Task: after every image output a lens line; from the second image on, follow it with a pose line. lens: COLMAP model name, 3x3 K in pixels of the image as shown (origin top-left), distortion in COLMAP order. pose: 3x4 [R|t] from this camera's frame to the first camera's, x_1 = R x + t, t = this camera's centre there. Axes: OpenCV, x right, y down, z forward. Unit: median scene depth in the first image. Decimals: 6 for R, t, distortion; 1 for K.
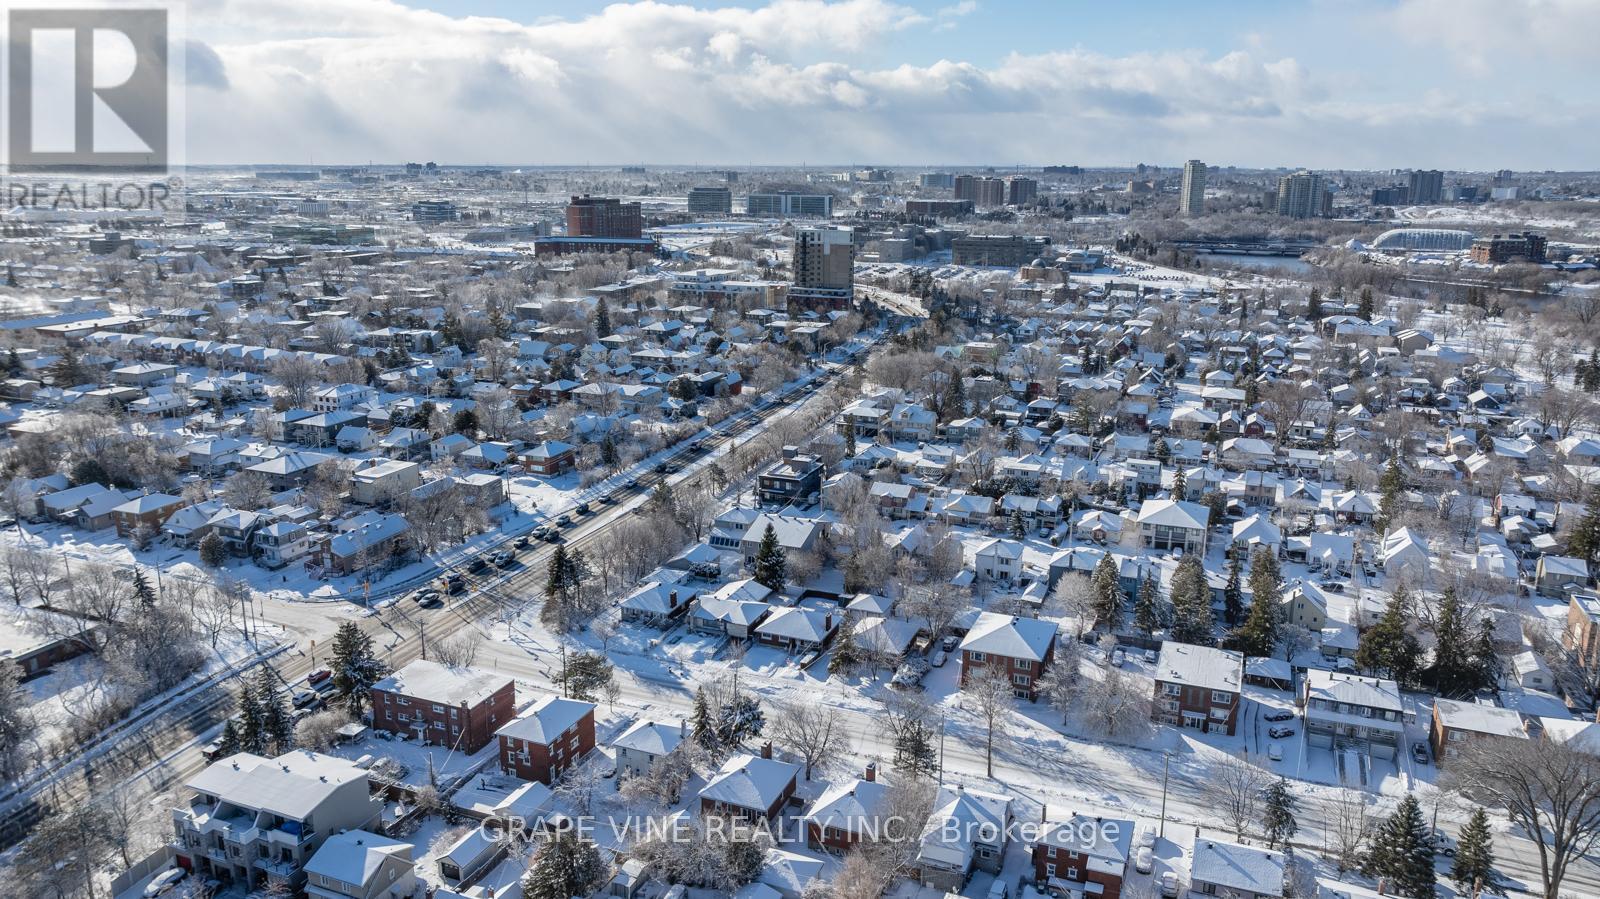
lens RADIAL K [[1072.5, 0, 800.0], [0, 1072.5, 449.5], [0, 0, 1]] dist [0.000825, -0.000044]
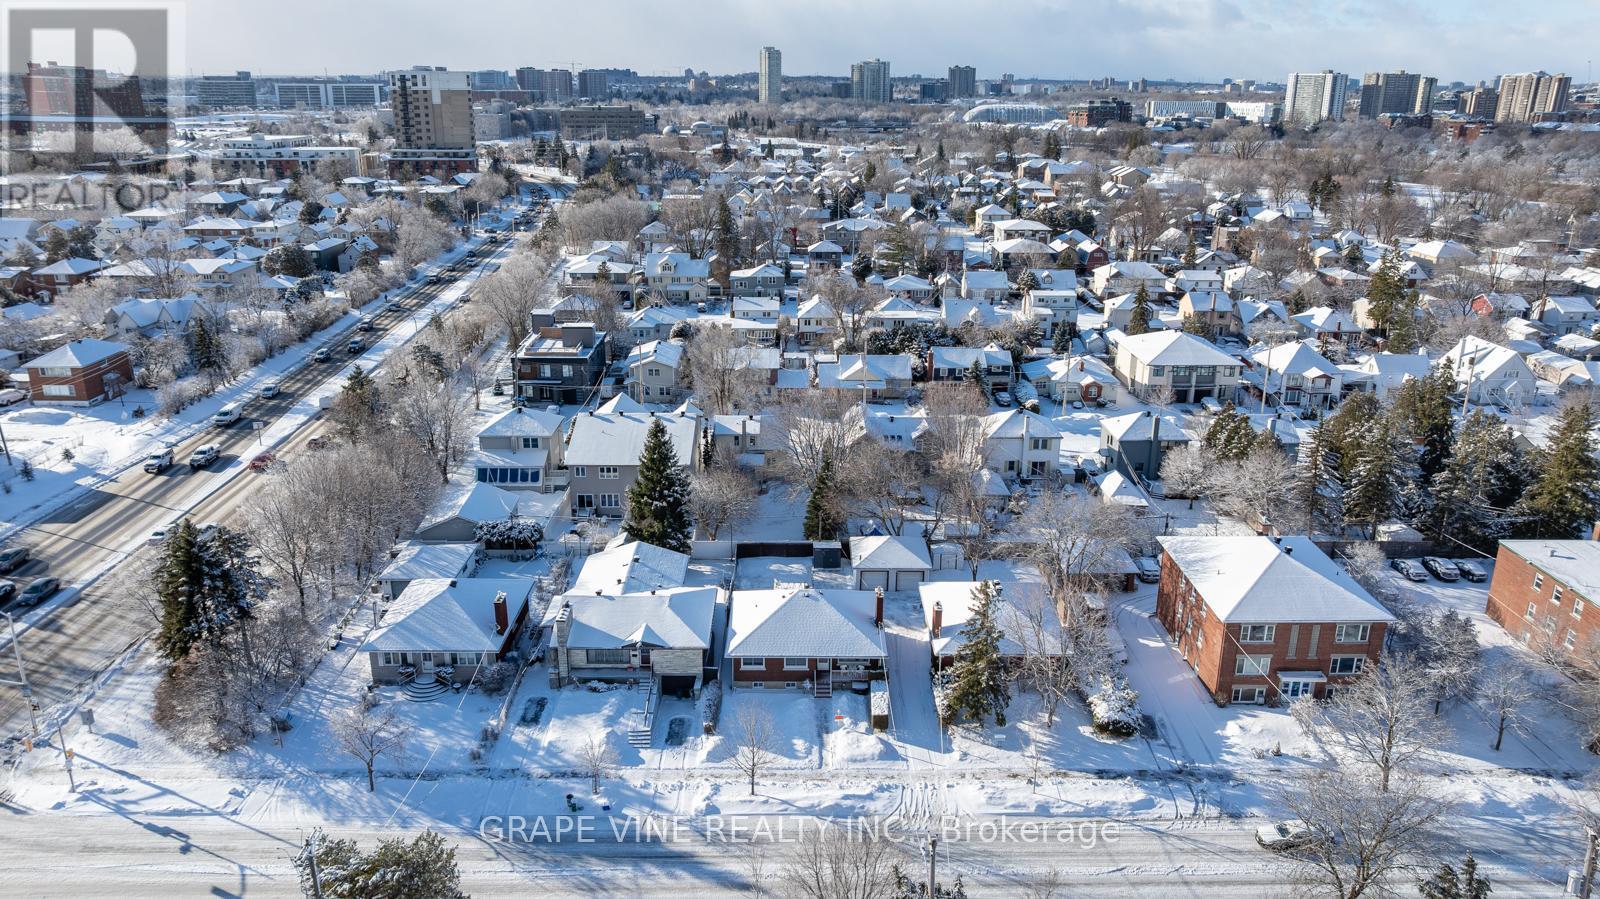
lens RADIAL K [[1100.3, 0, 800.0], [0, 1100.3, 449.5], [0, 0, 1]] dist [-0.052258, 0.050028]
pose [[0.923941, -0.119076, 0.363530, -0.111885], [0.090941, 0.991446, 0.093619, 0.031479], [-0.371568, -0.053439, 0.926866, 0.391338]]
